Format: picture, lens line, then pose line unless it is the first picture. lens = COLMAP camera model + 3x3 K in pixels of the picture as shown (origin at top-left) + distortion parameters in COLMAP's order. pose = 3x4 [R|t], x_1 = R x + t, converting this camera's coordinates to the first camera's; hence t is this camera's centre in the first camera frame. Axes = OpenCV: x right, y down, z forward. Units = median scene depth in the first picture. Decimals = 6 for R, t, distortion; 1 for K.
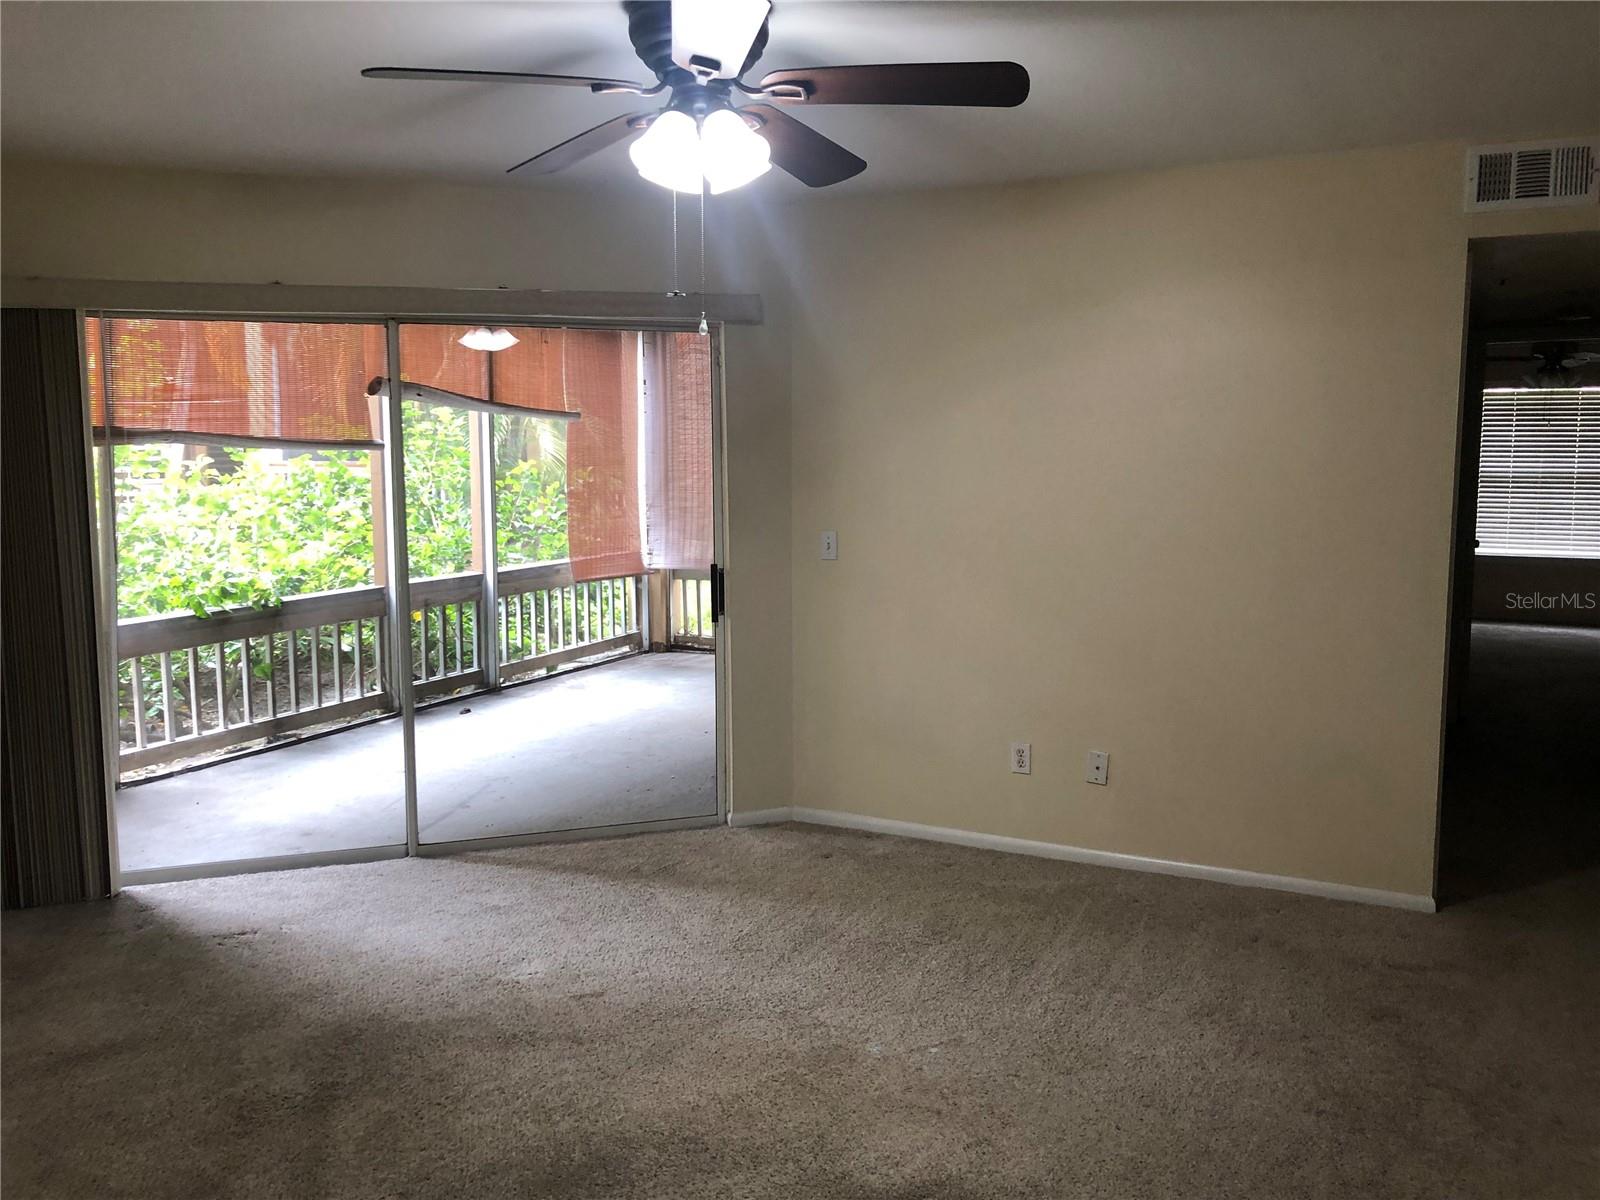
lens RADIAL K [[1318.6, 0, 797.9], [0, 1318.6, 598.2], [0, 0, 1]] dist [0.025244, -0.017446]
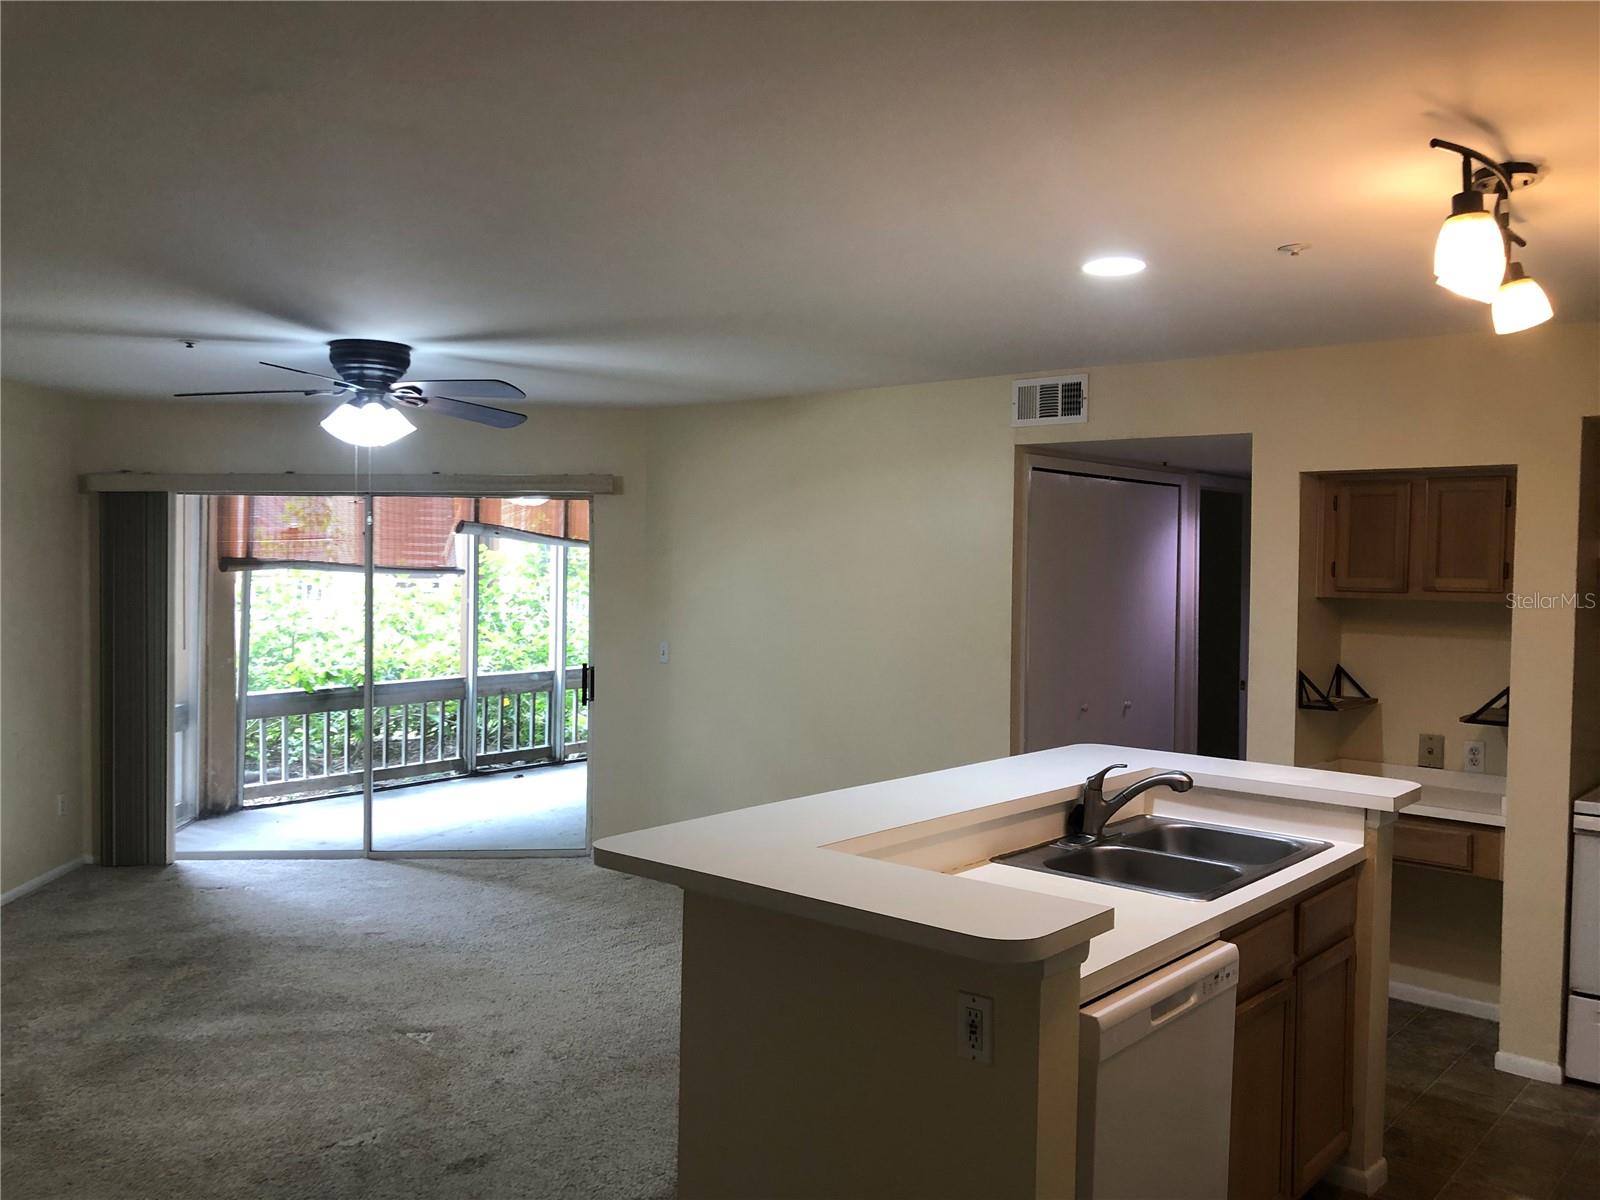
lens RADIAL K [[1318.6, 0, 787.2], [0, 1318.6, 595.0], [0, 0, 1]] dist [0.025244, -0.017446]
pose [[0.967681, 0.020628, -0.251332, 0.492778], [-0.042777, 0.995632, -0.082985, 0.008243], [0.248522, 0.091055, 0.964337, -0.297256]]
